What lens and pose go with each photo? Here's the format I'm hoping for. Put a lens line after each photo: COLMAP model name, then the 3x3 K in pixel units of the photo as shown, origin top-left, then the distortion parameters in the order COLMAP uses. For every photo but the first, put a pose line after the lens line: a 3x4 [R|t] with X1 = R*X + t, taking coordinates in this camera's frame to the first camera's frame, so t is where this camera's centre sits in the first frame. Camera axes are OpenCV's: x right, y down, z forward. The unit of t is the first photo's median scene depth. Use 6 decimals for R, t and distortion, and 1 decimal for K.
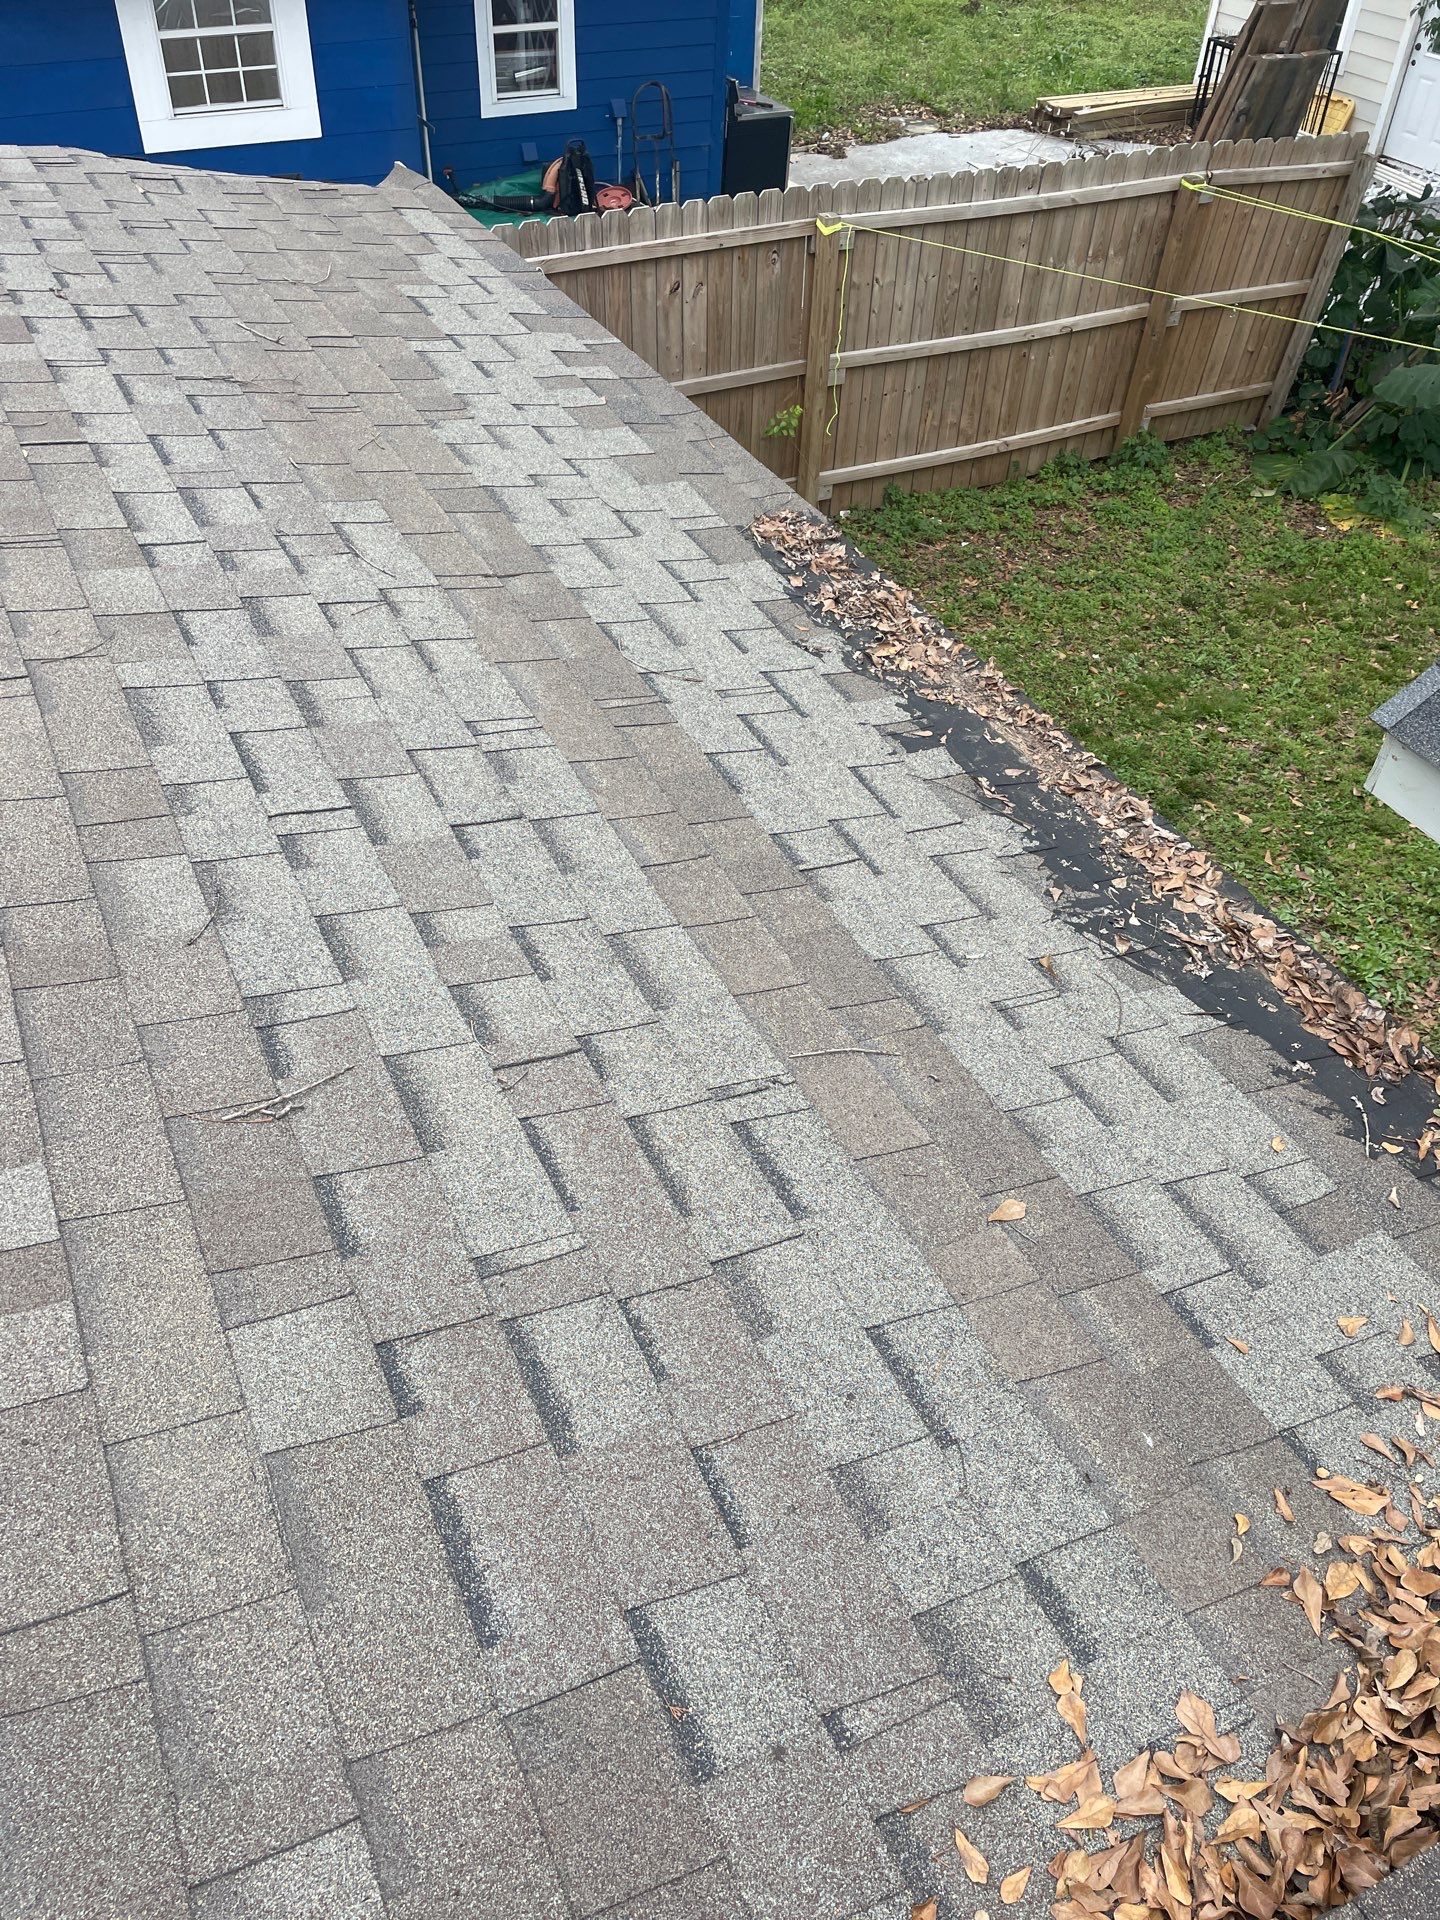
lens RADIAL K [[1446.9, 0, 714.5], [0, 1446.9, 975.2], [0, 0, 1]] dist [0.096997, -0.125746]
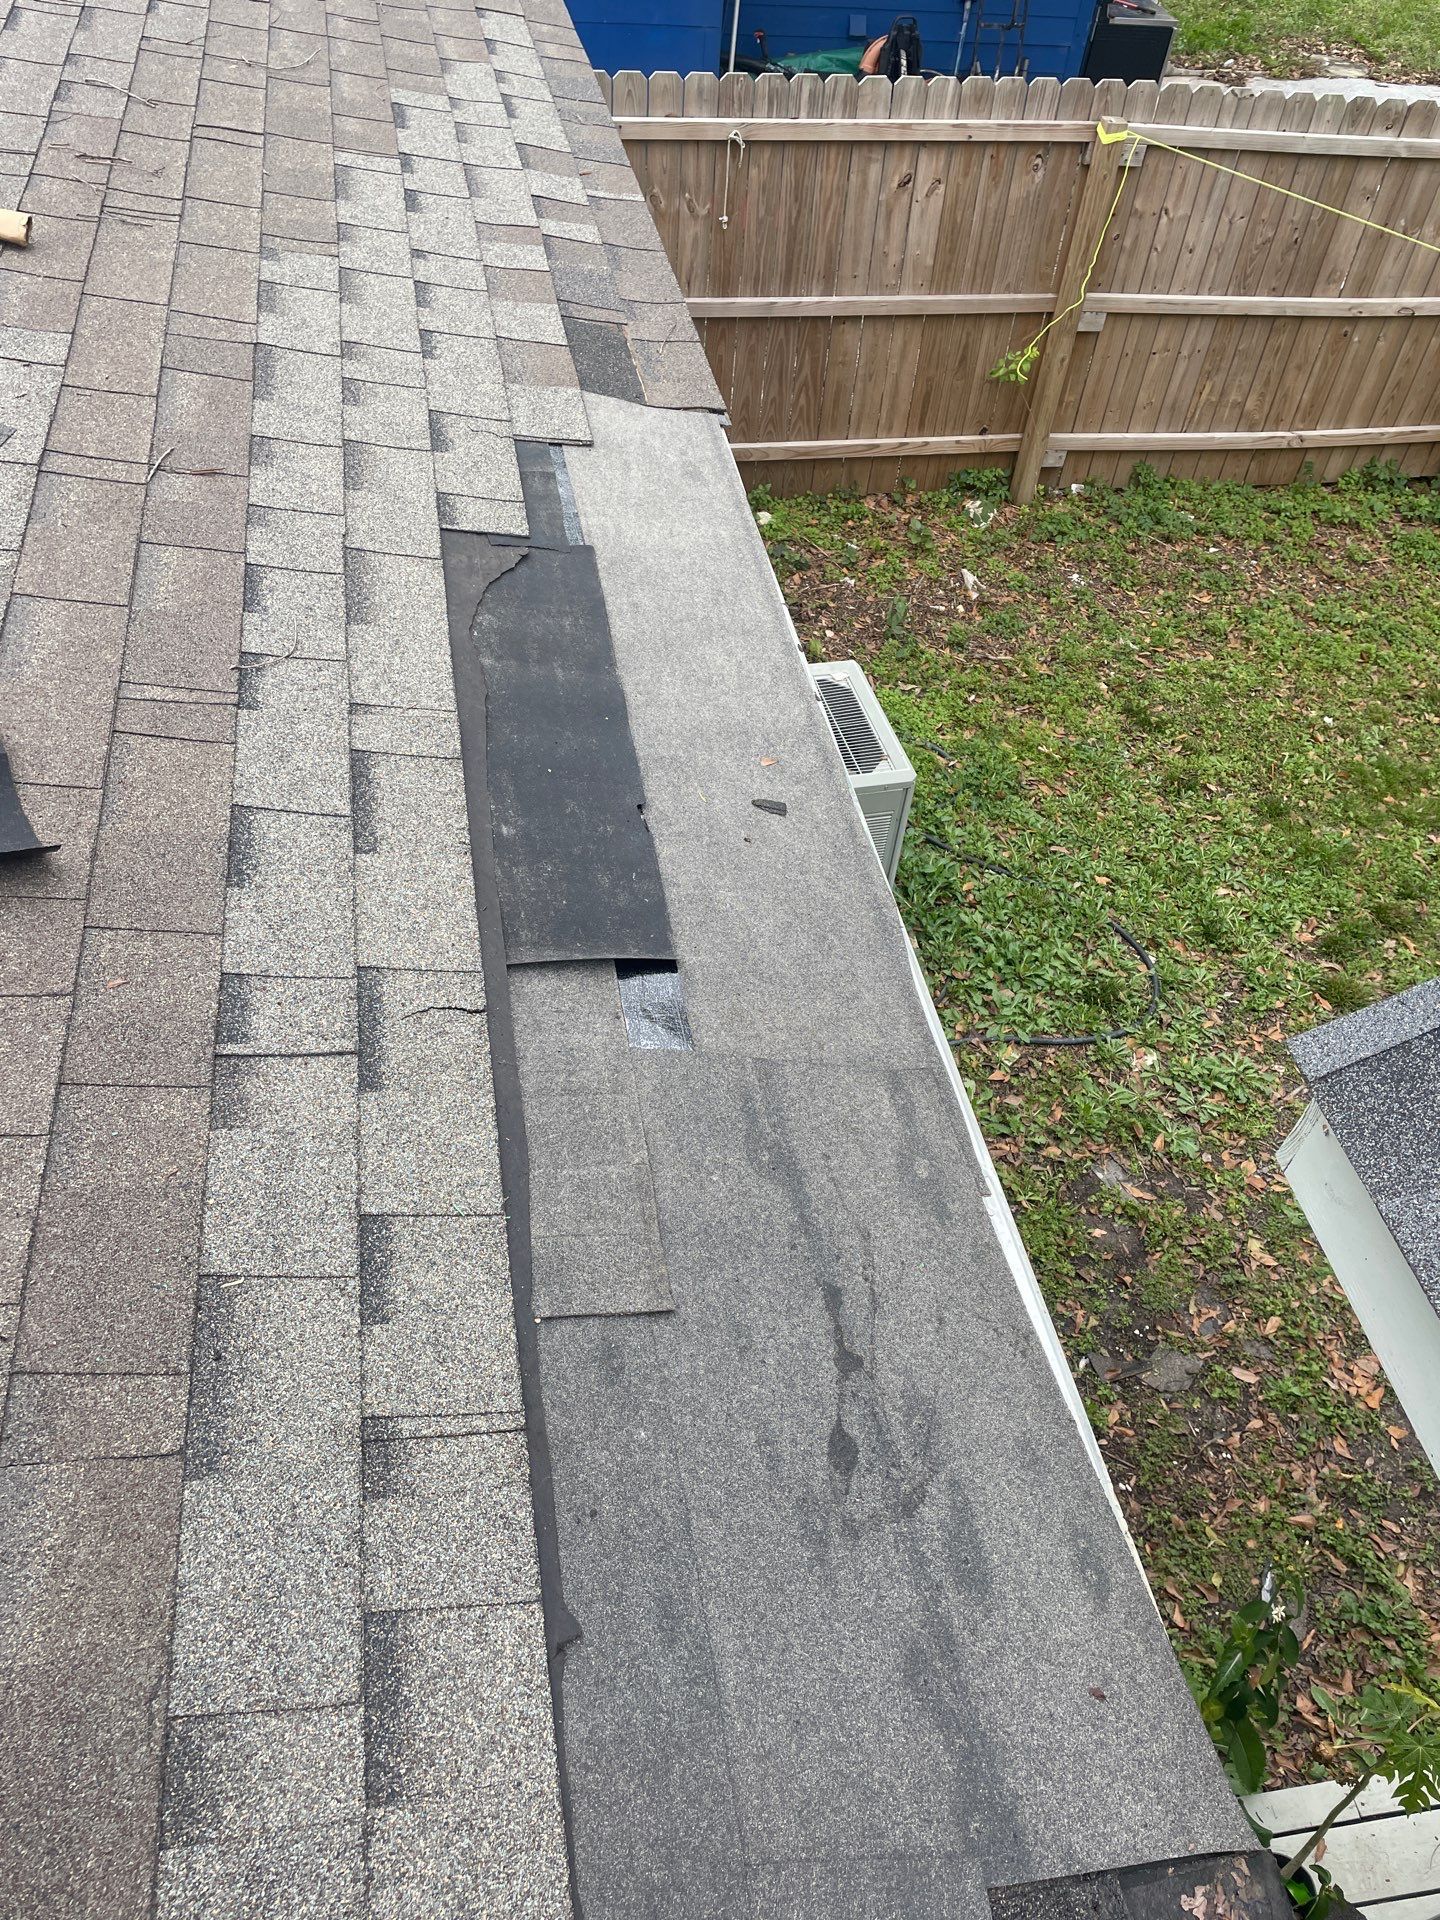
lens RADIAL K [[1446.9, 0, 709.6], [0, 1446.9, 943.7], [0, 0, 1]] dist [0.096997, -0.125746]
pose [[0.955692, 0.234752, -0.177610, 0.121400], [-0.229761, 0.972040, 0.048466, -0.067832], [0.184021, -0.005511, 0.982907, 0.168249]]
